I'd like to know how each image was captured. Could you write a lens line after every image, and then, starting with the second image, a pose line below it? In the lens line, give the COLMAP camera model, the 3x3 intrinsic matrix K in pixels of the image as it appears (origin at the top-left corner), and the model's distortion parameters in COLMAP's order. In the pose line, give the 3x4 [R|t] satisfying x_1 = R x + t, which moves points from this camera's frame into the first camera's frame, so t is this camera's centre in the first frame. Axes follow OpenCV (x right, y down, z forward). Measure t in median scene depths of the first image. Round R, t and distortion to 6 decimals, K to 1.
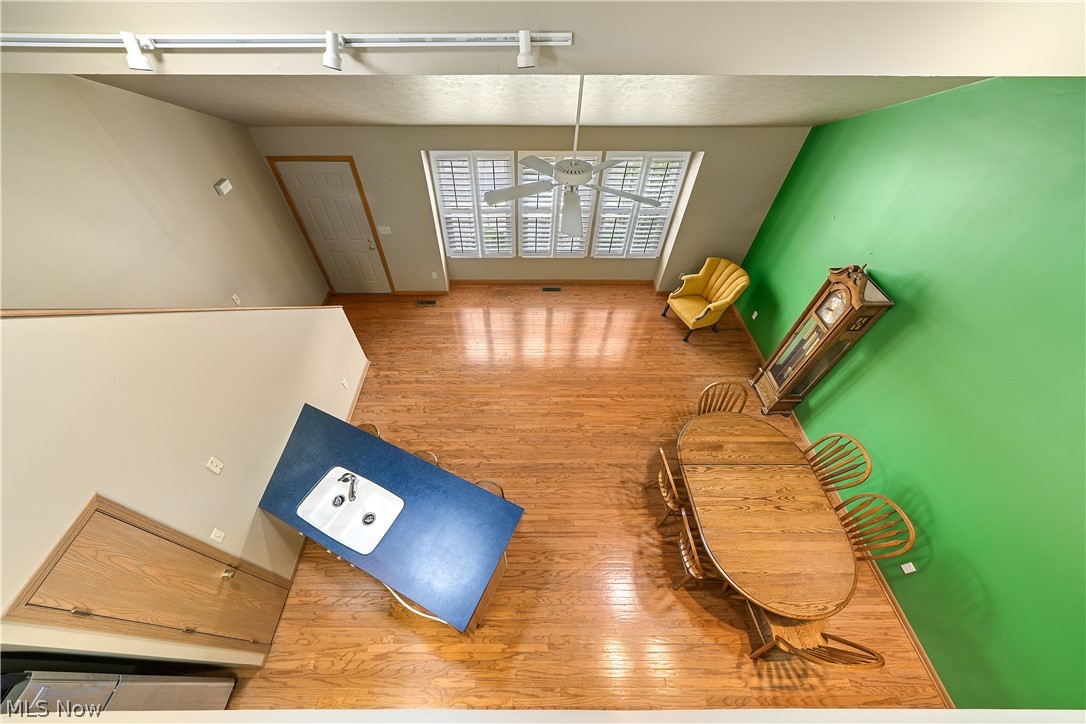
lens RADIAL K [[373.9, 0, 519.5], [0, 373.9, 363.3], [0, 0, 1]] dist [-0.022604, 0.000030]
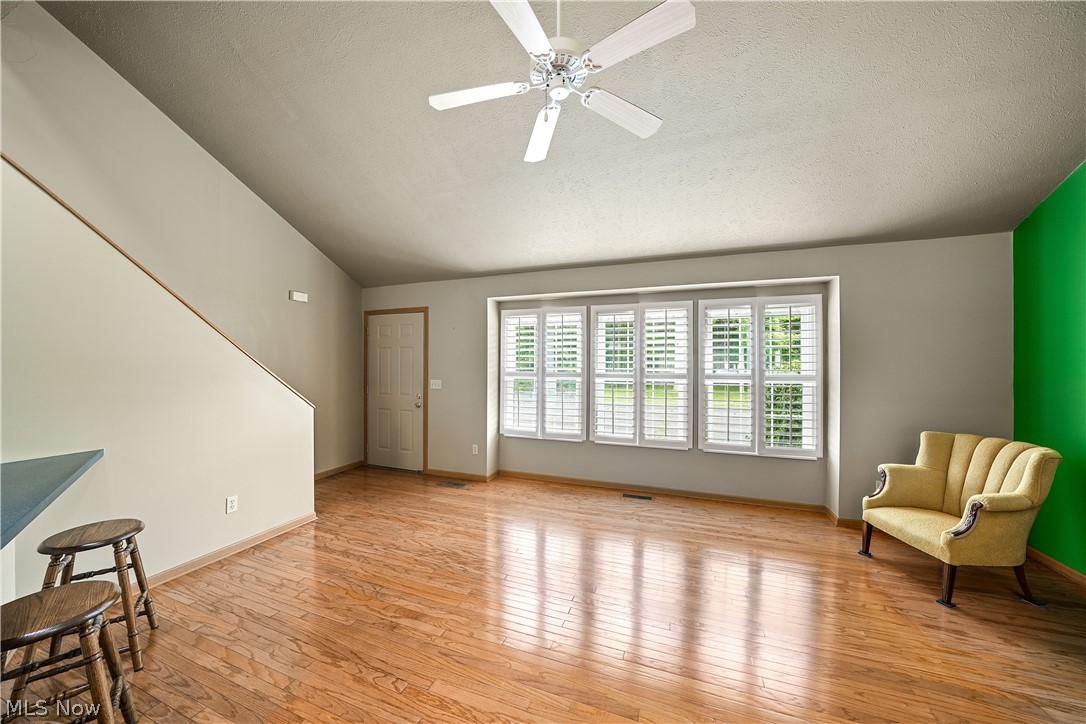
lens RADIAL K [[363.6, 0, 543.0], [0, 363.6, 362.0], [0, 0, 1]] dist [-0.023819, 0.000034]
pose [[0.938149, -0.000419, -0.346230, 0.168603], [-0.264501, 0.644416, -0.717473, 0.153369], [0.223417, 0.764675, 0.604447, 0.480219]]
